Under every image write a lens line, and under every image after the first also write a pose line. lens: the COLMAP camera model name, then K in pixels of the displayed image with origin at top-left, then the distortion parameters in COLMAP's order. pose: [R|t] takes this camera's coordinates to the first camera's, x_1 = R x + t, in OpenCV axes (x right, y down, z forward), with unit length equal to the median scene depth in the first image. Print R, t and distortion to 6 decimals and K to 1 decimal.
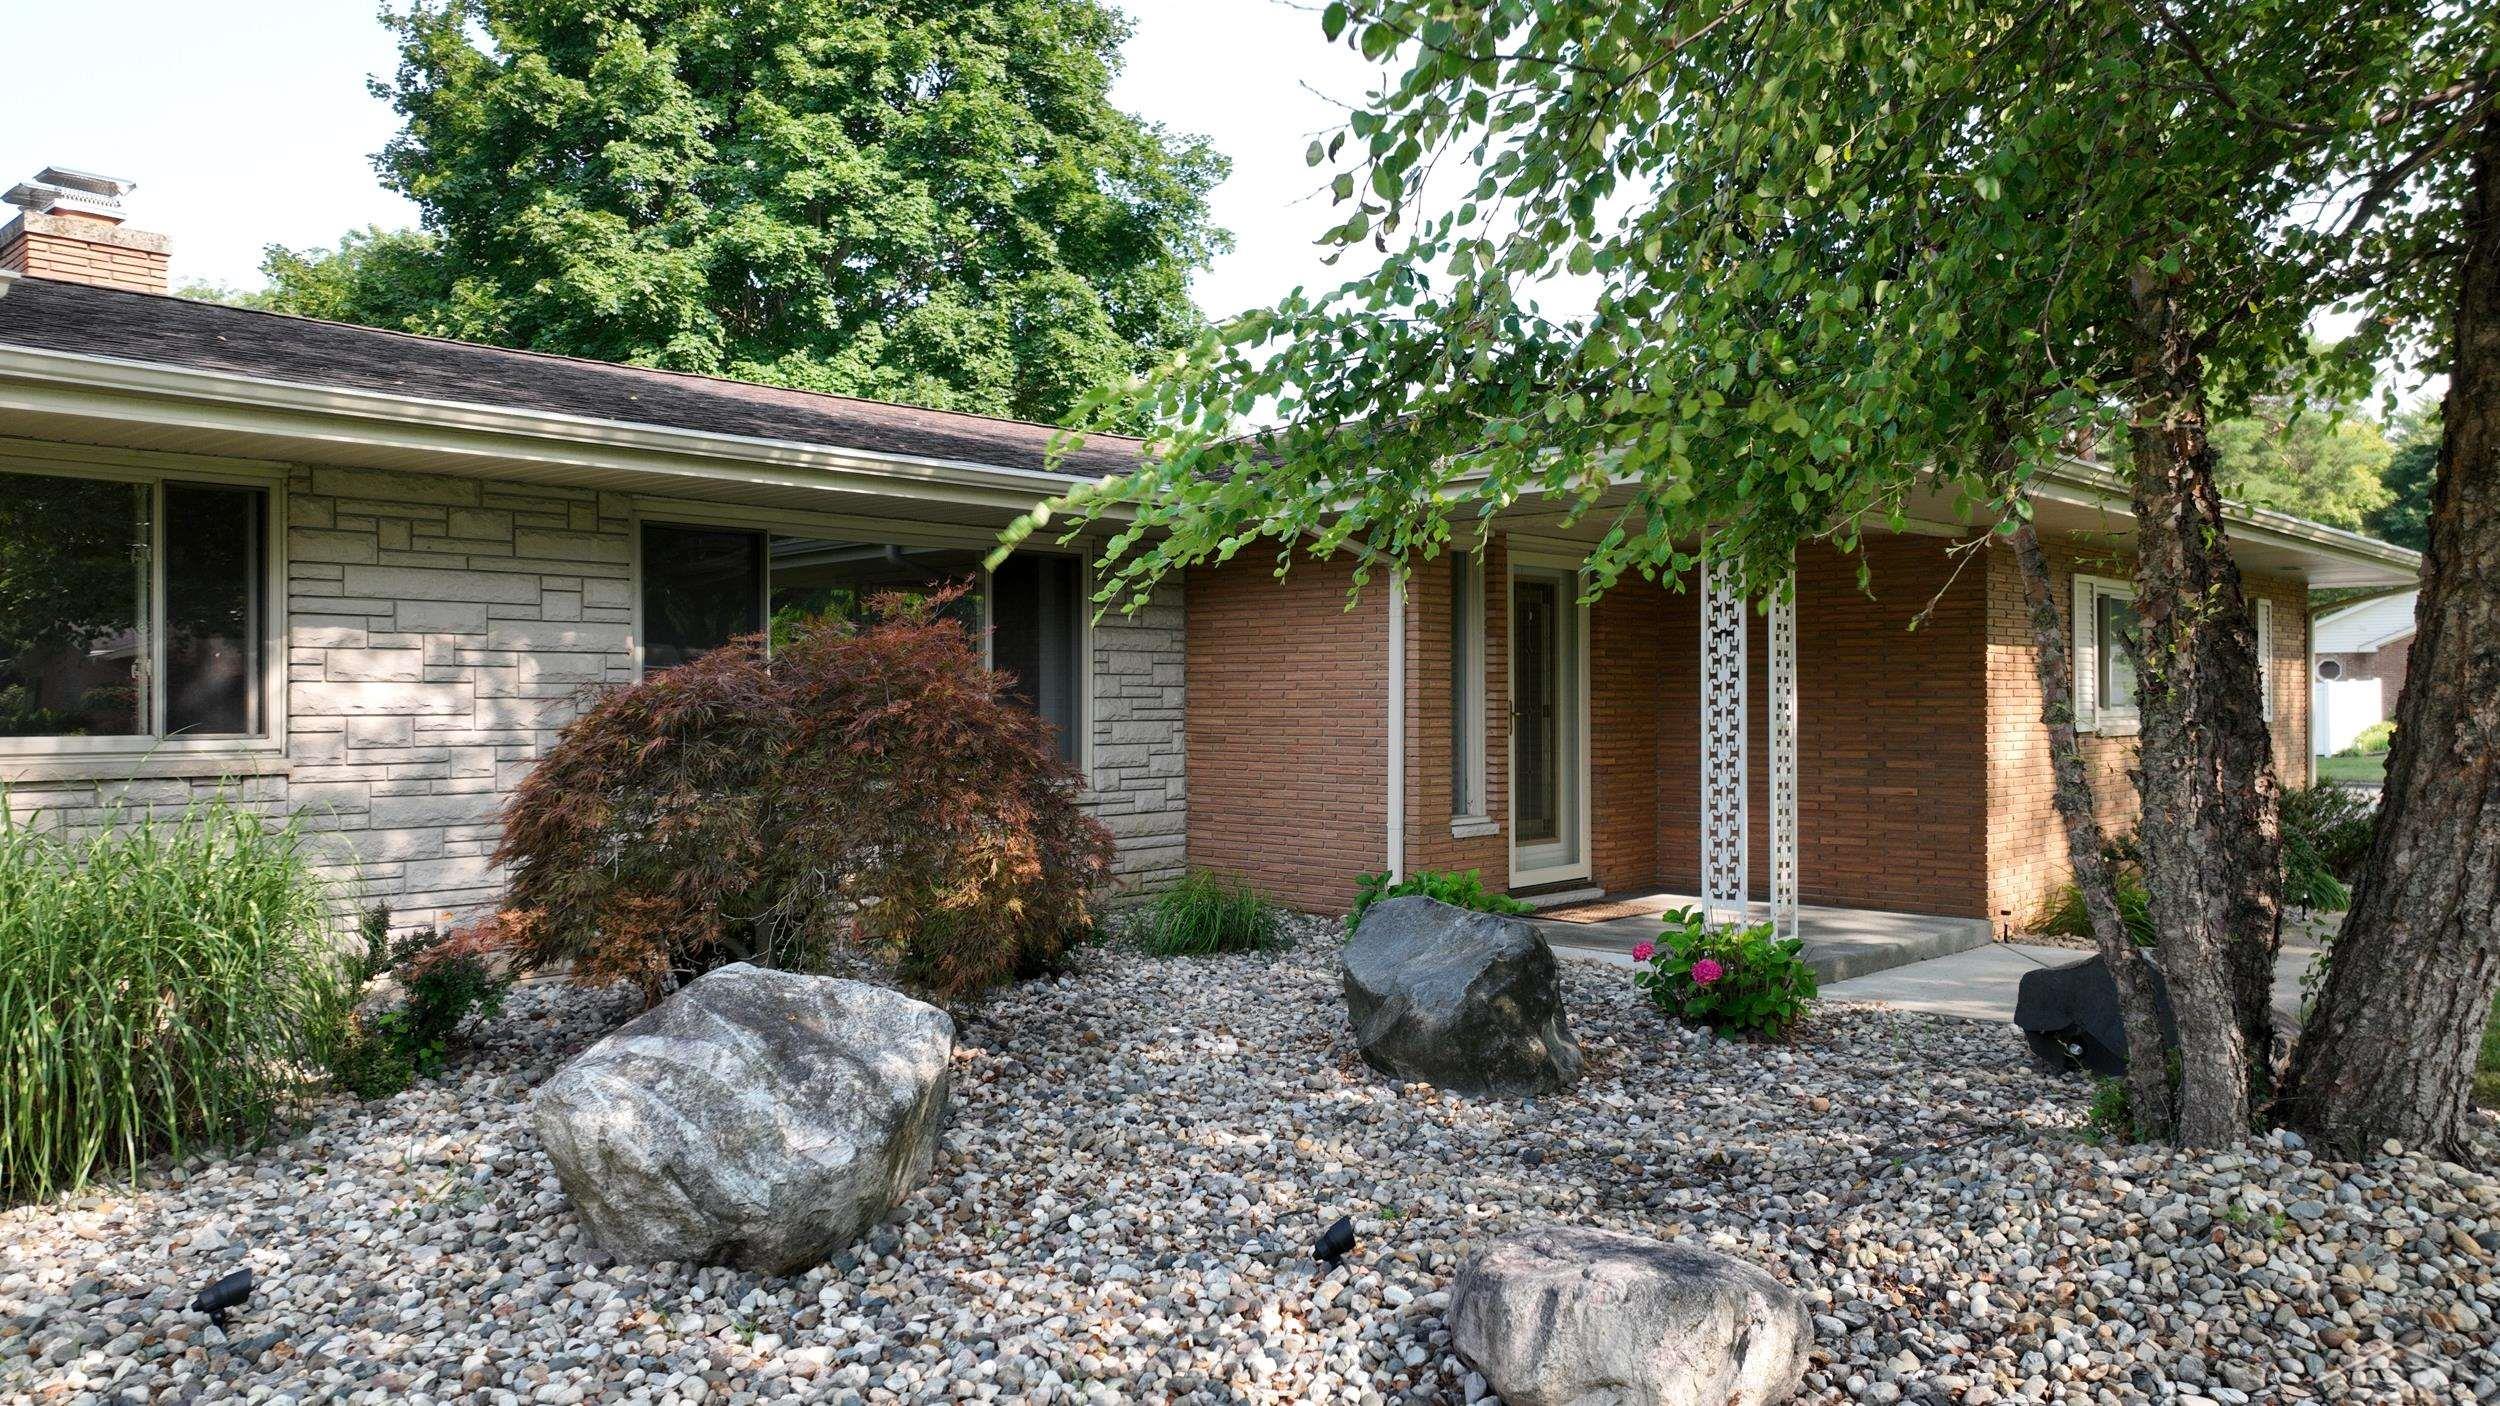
lens RADIAL K [[1754.3, 0, 1259.5], [0, 1754.3, 686.1], [0, 0, 1]] dist [0.007452, 0.002375]
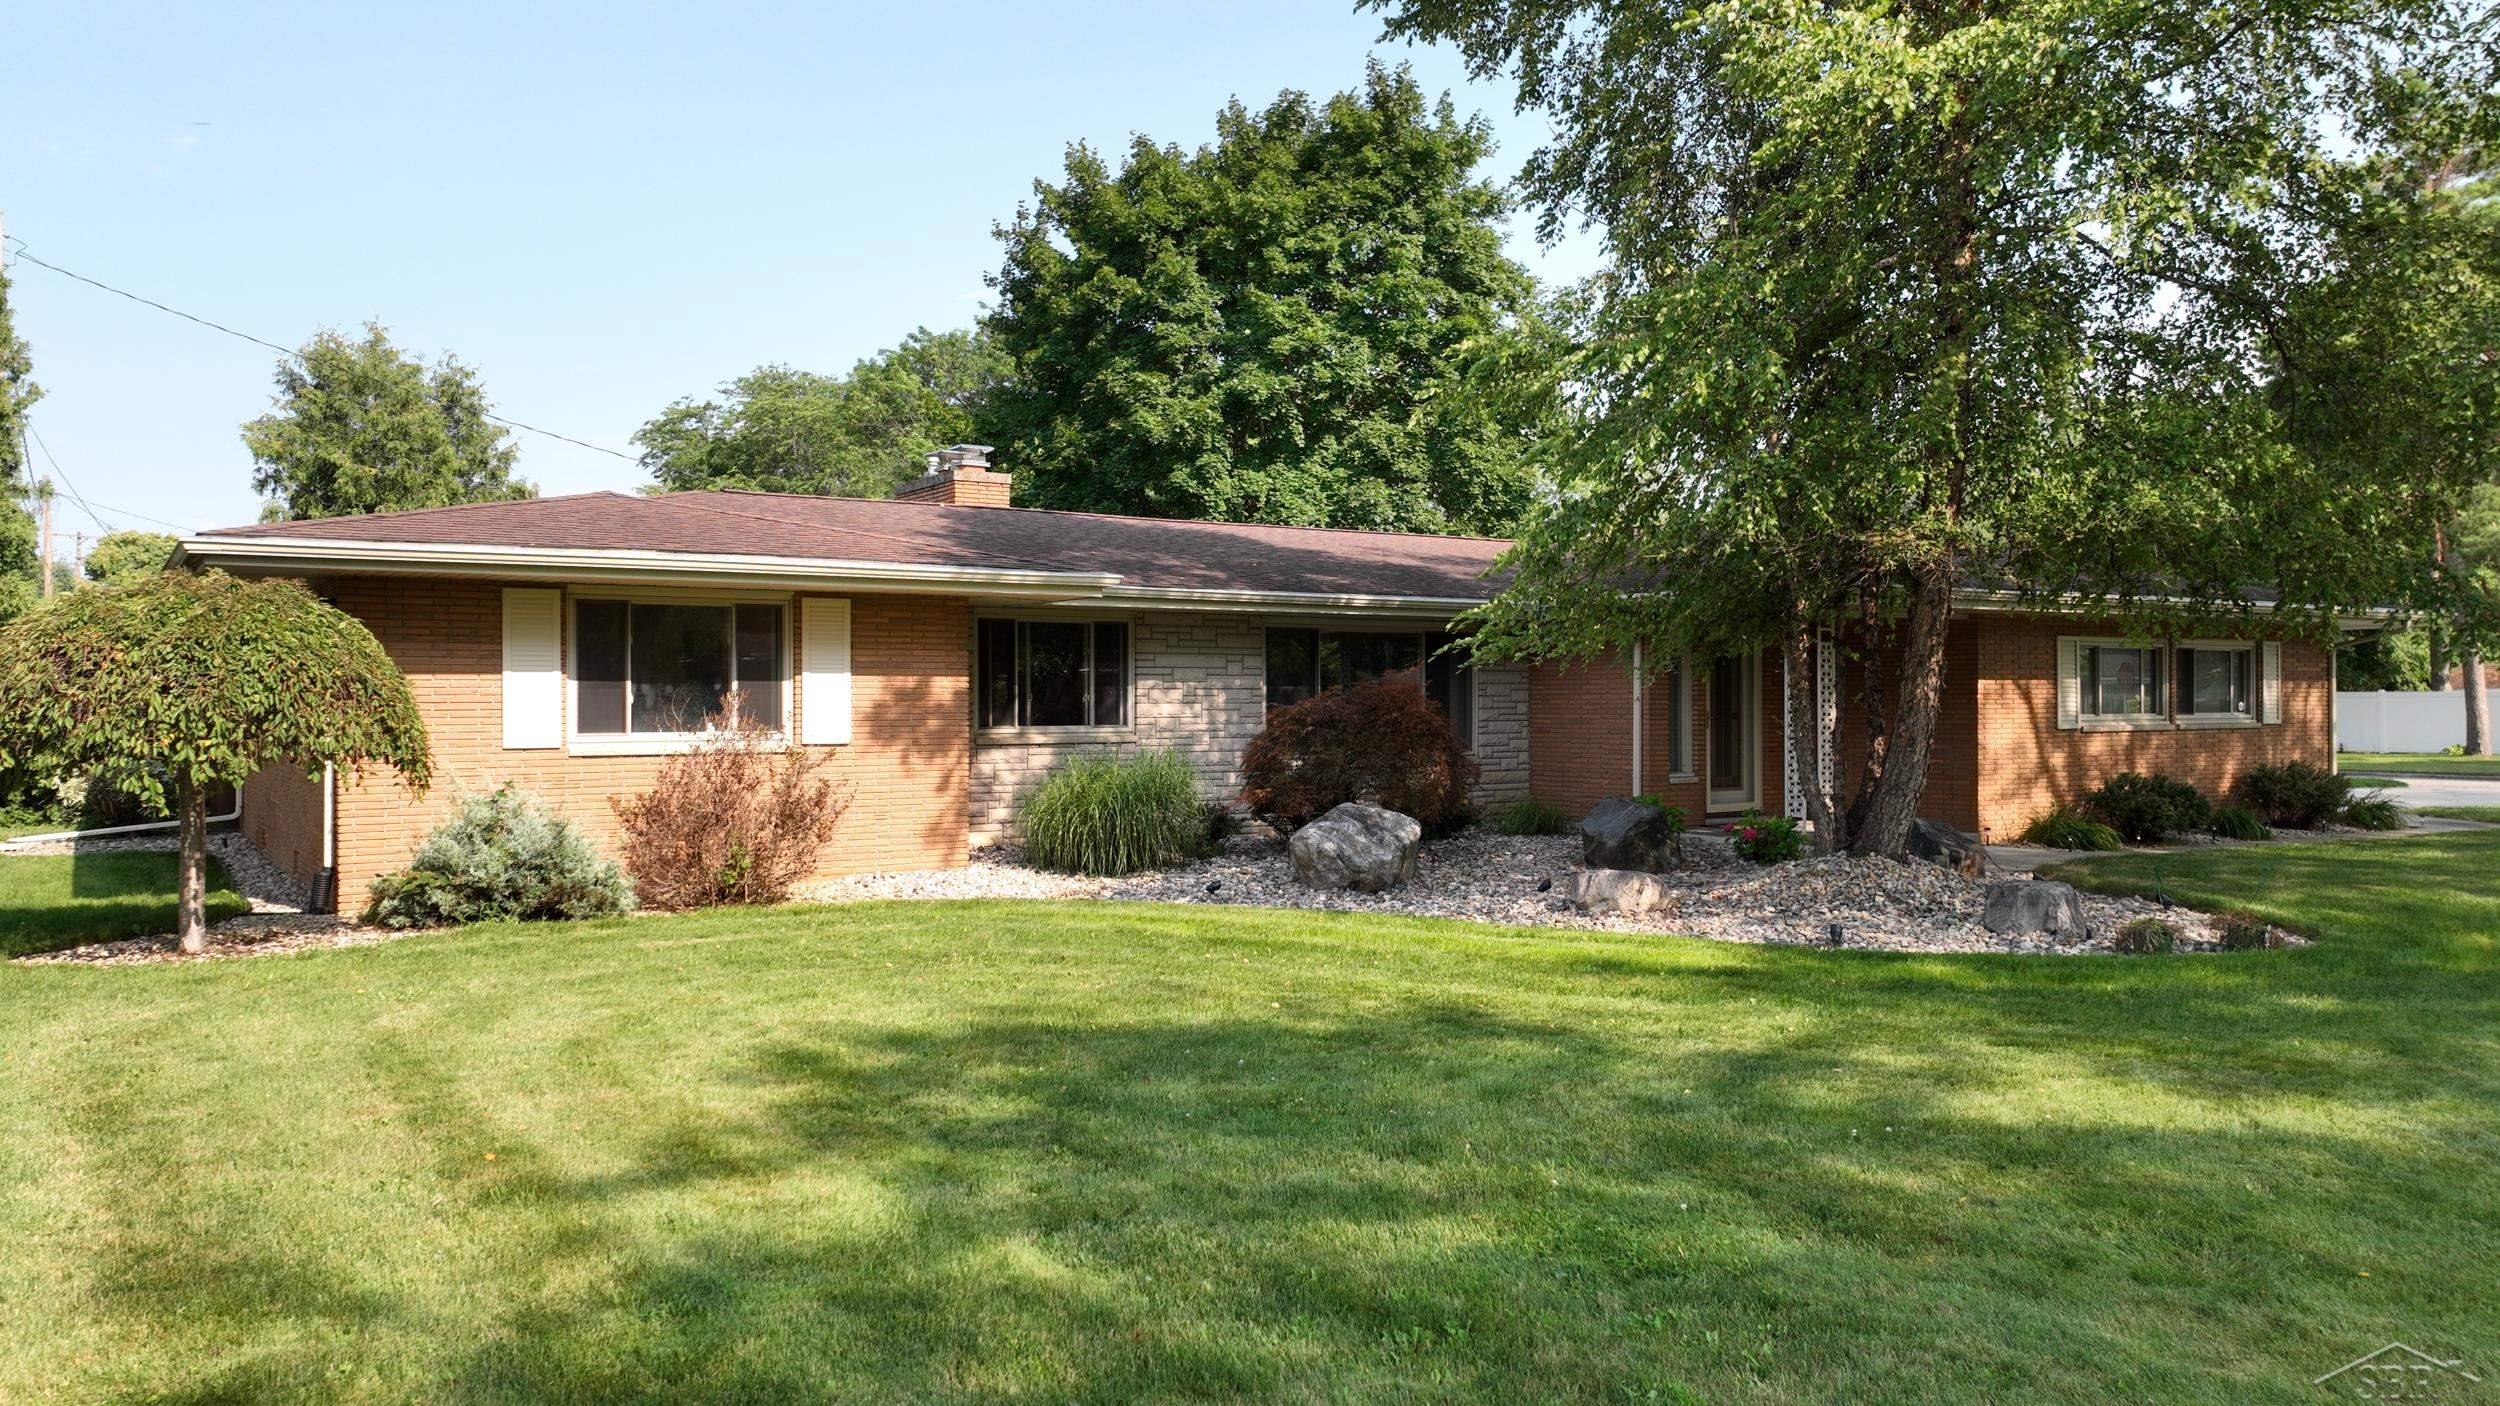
lens RADIAL K [[1754.3, 0, 1259.5], [0, 1754.3, 686.1], [0, 0, 1]] dist [0.007452, 0.002375]
pose [[0.973475, -0.002047, -0.228783, 0.049123], [0.002225, 0.999997, 0.000523, -0.008416], [0.228781, -0.001019, 0.973477, -0.402334]]
